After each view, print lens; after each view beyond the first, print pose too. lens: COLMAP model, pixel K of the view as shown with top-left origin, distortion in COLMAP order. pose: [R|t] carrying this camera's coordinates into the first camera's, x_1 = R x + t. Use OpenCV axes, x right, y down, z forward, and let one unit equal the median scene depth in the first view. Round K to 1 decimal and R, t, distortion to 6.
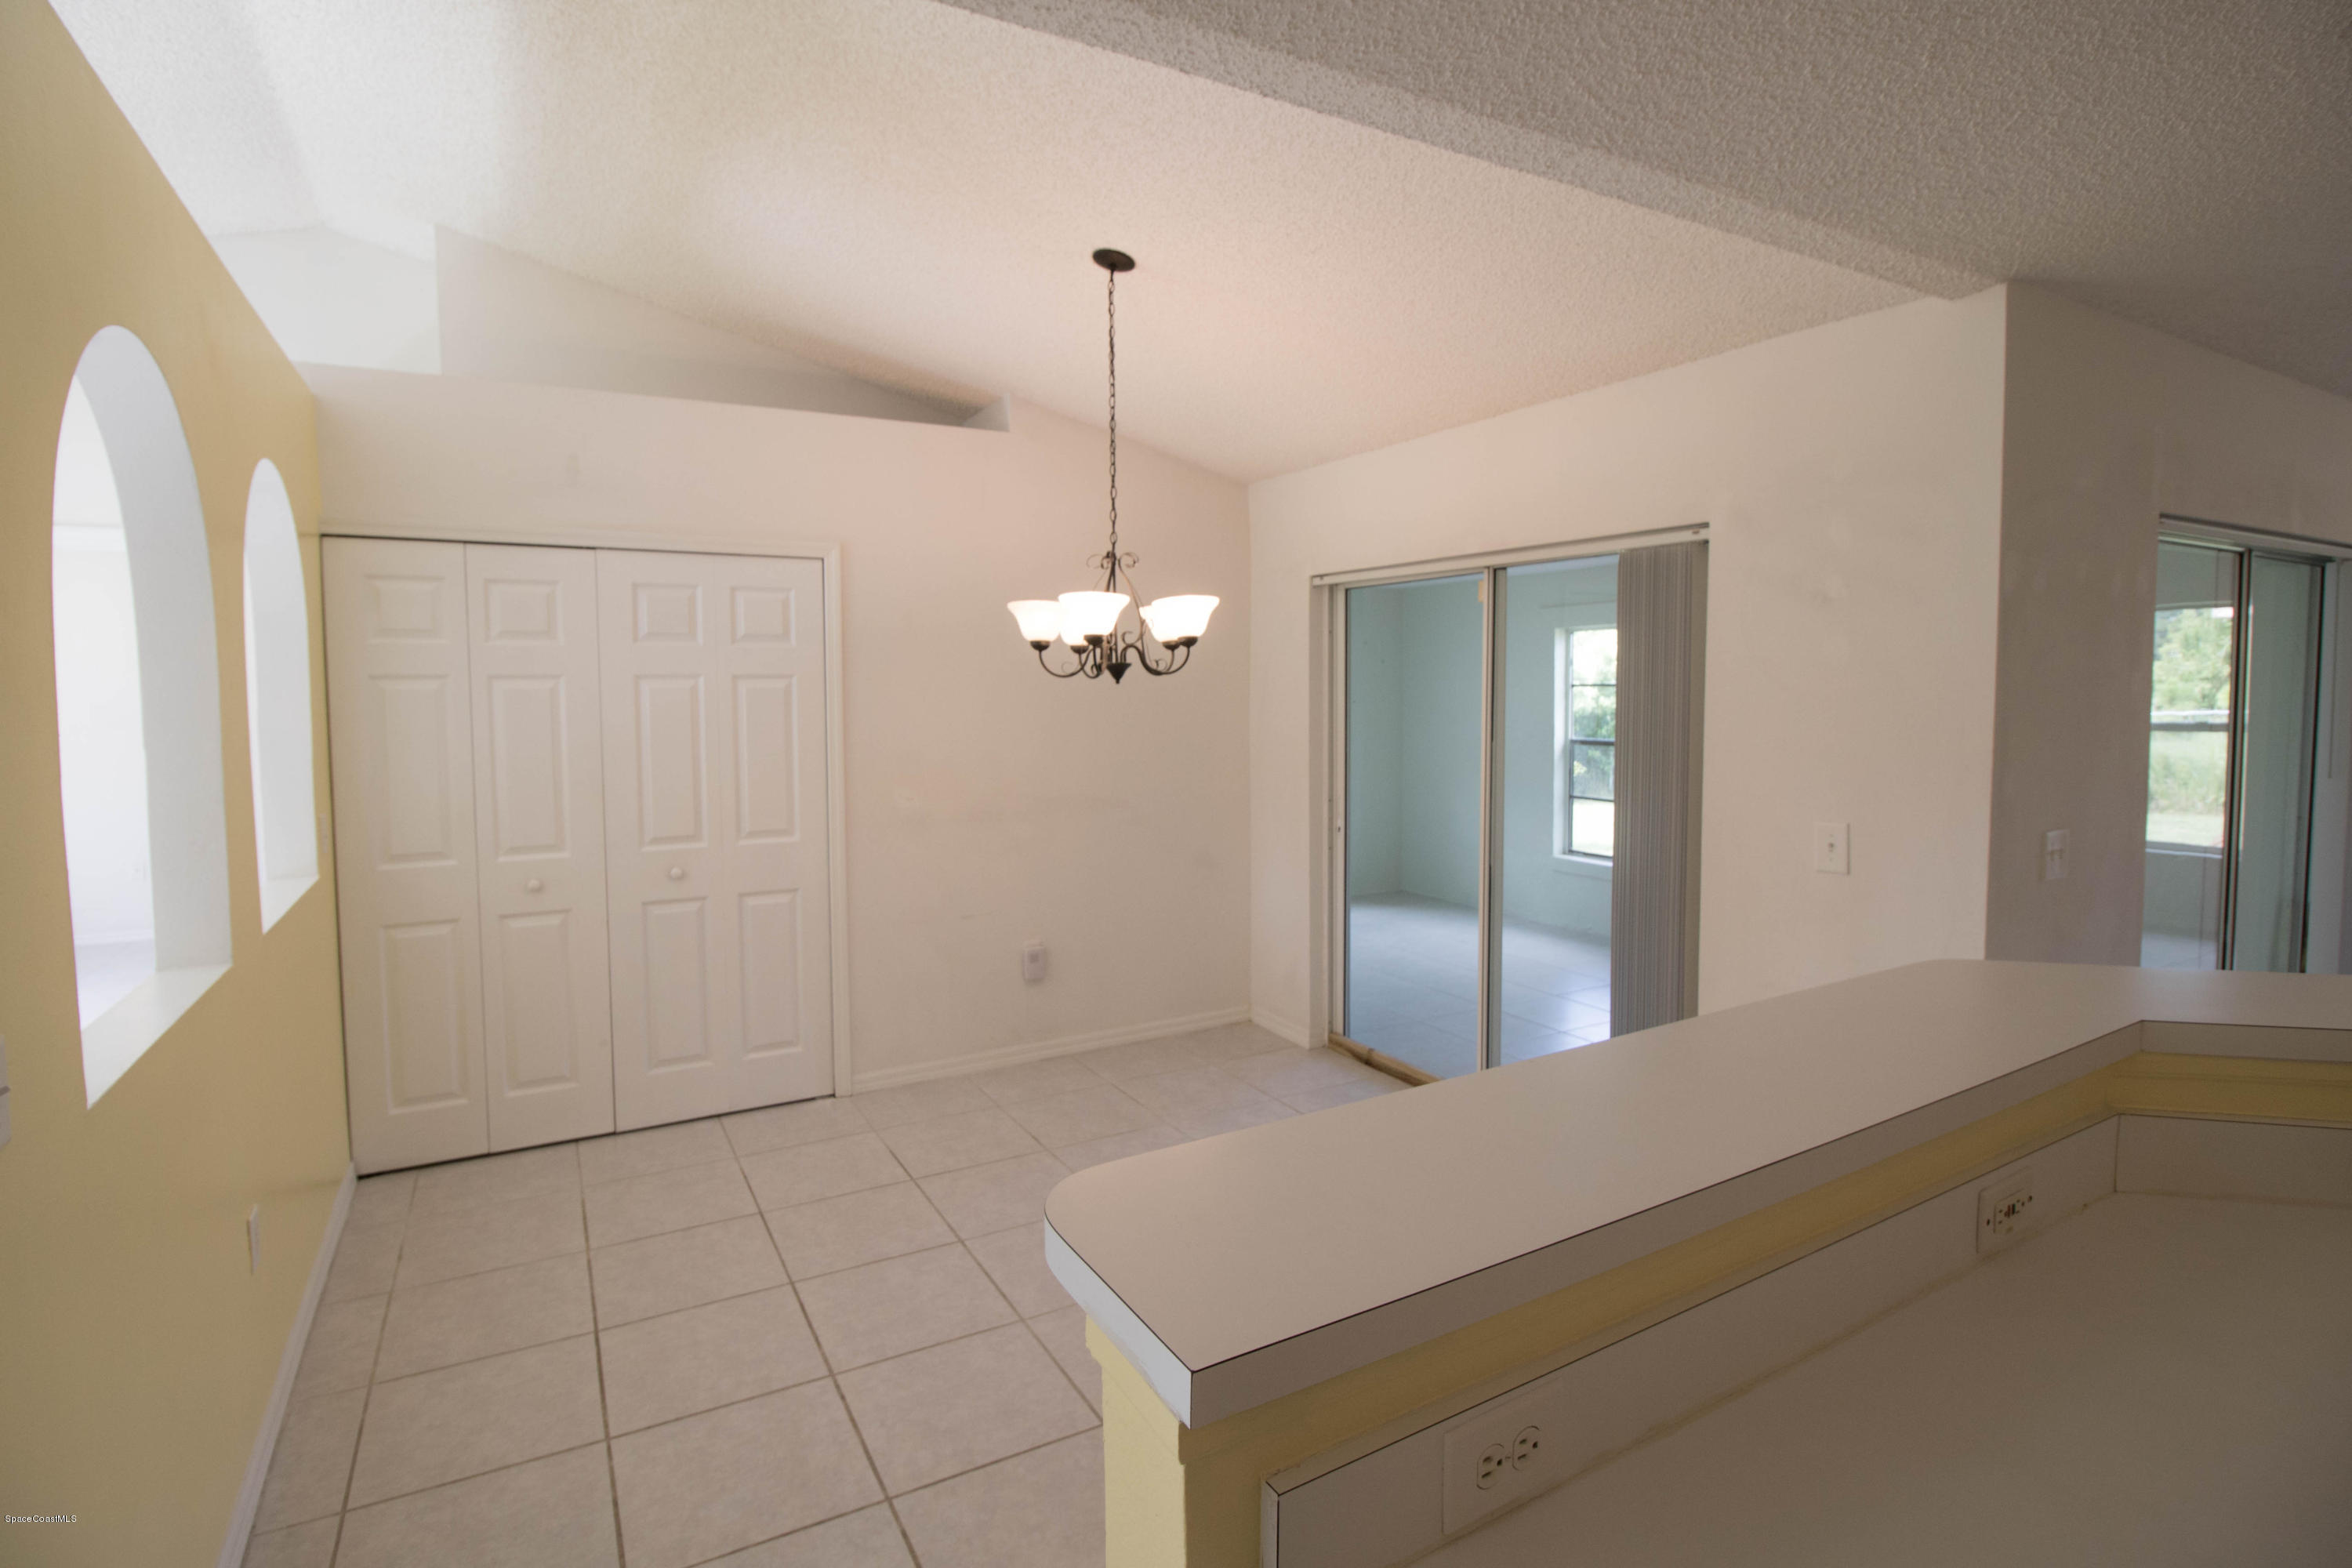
lens RADIAL K [[1114.9, 0, 1110.8], [0, 1114.9, 739.4], [0, 0, 1]] dist [-0.015638, -0.000584]
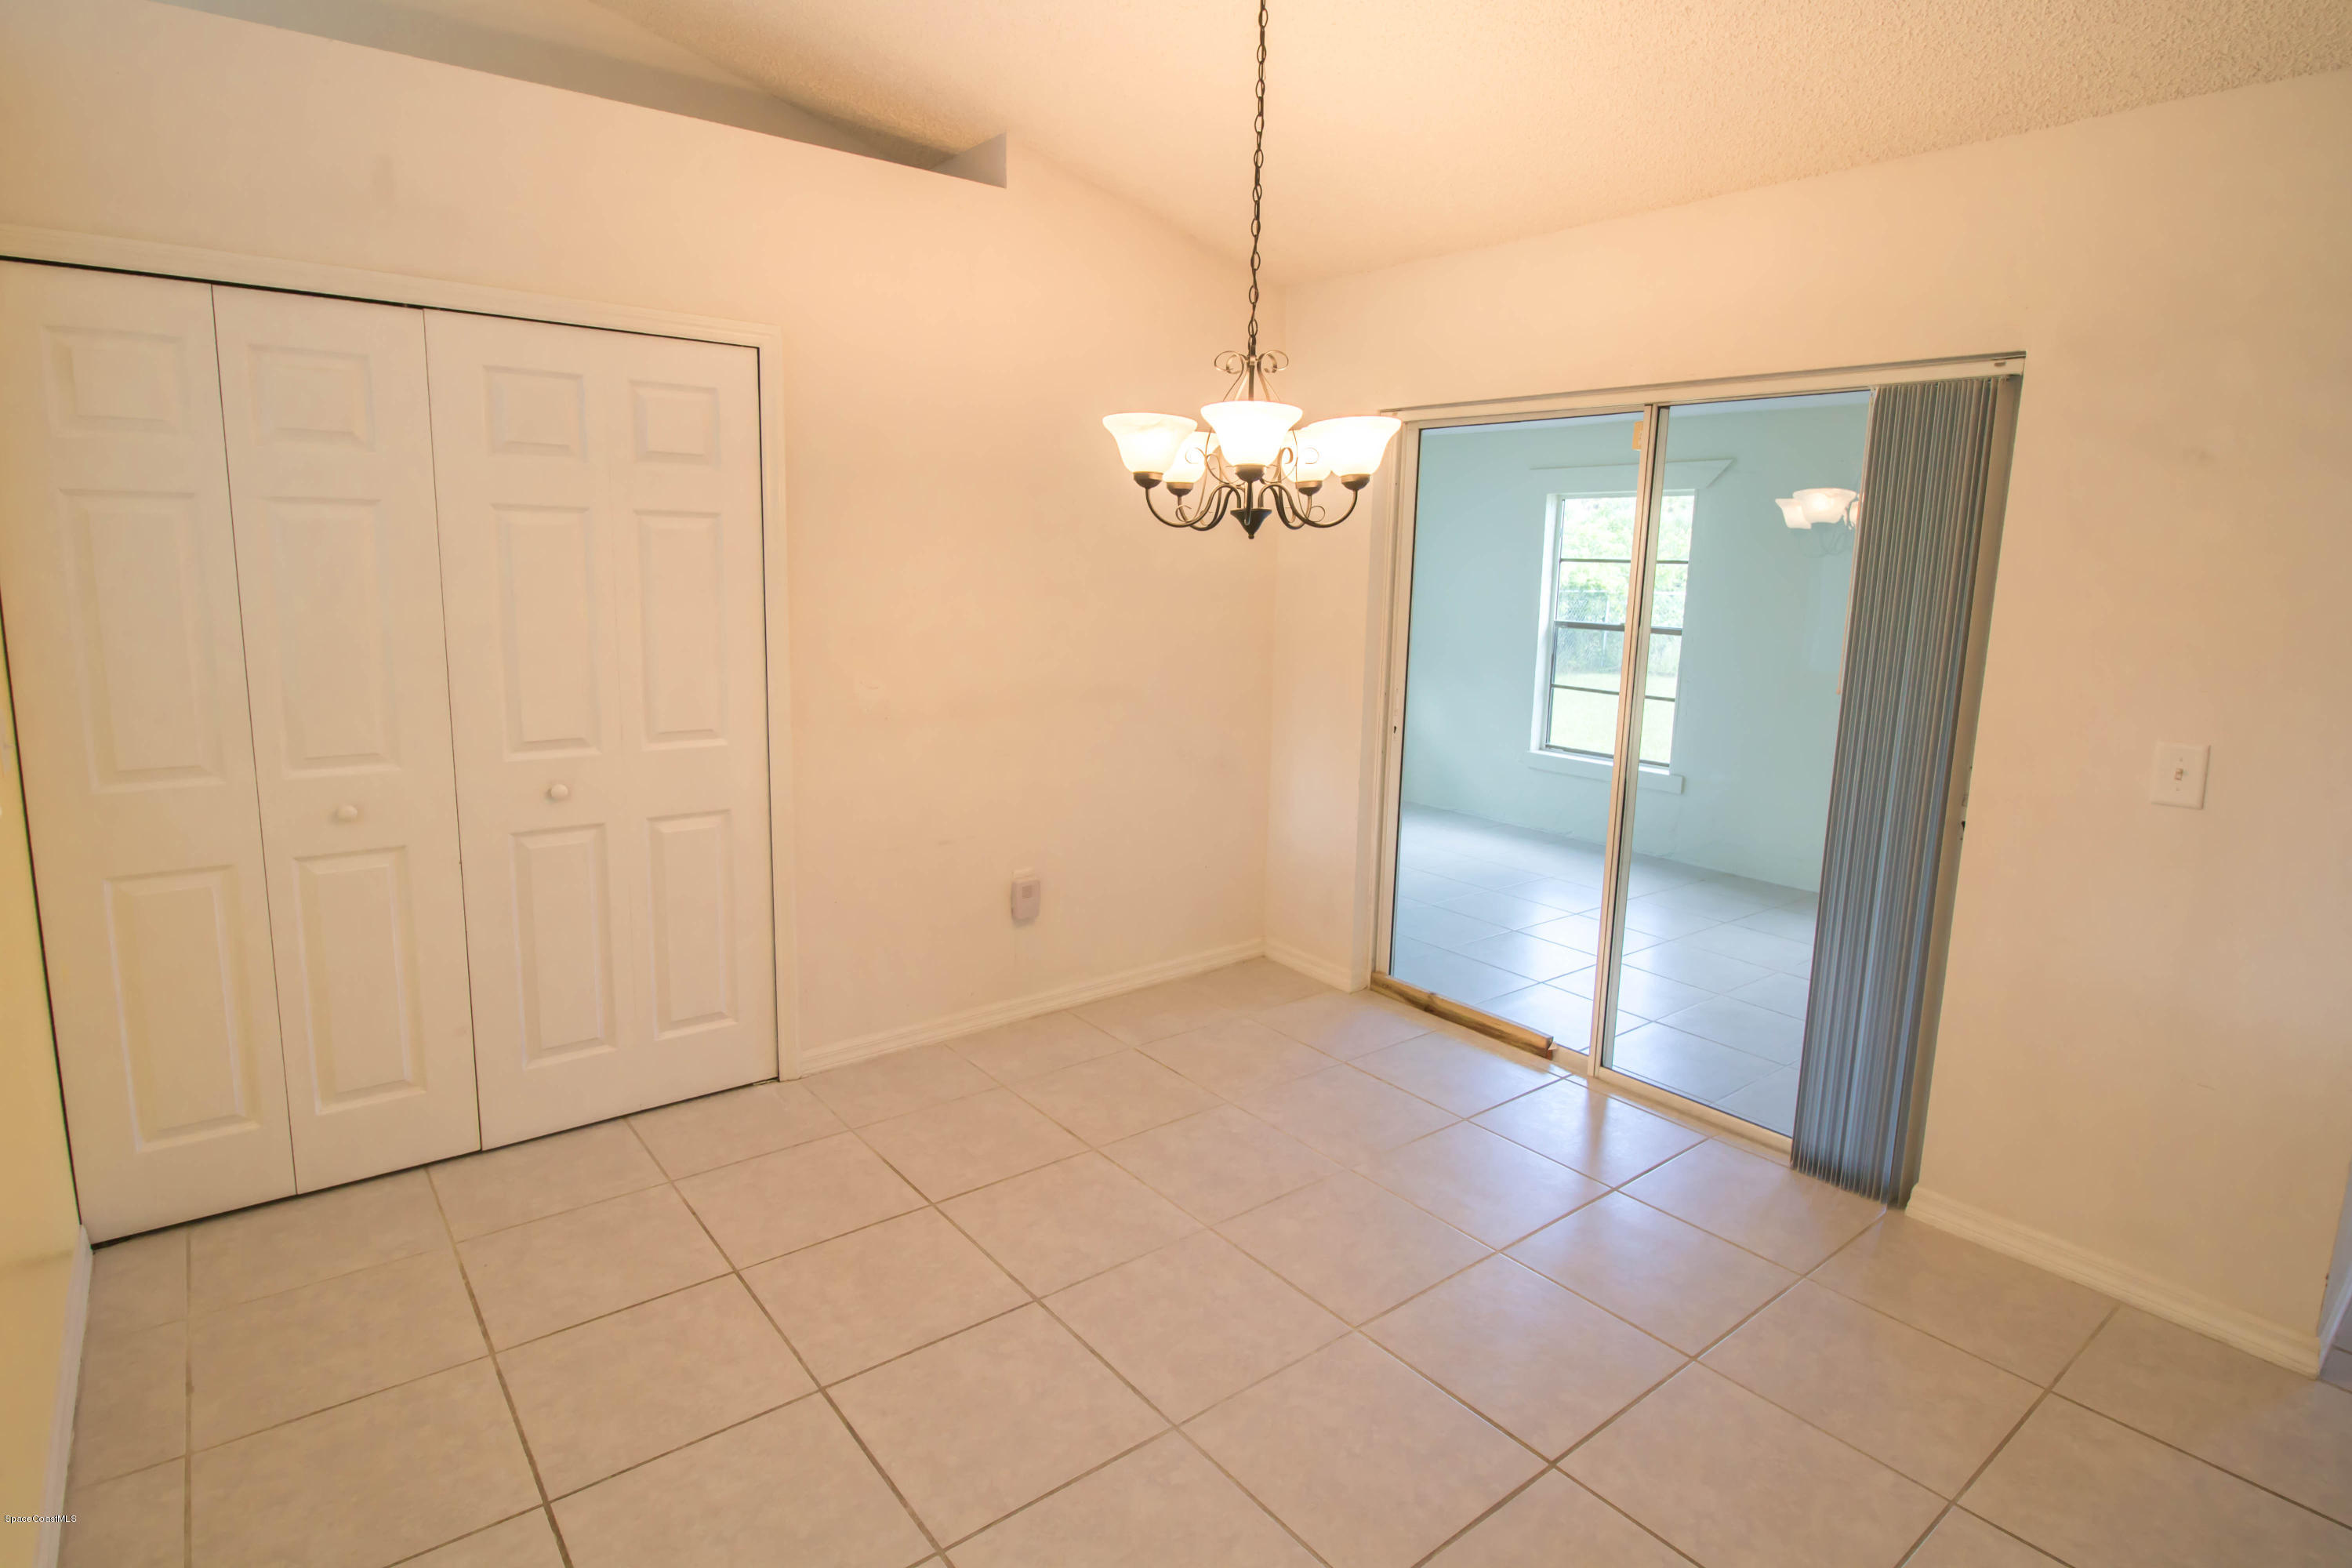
lens RADIAL K [[1259.9, 0, 1181.2], [0, 1259.9, 743.6], [0, 0, 1]] dist [-0.003942, -0.009072]
pose [[0.986236, 0.005081, 0.165268, -0.134305], [-0.022529, 0.994335, 0.103874, -0.001311], [-0.163804, -0.106168, 0.980763, 0.156109]]
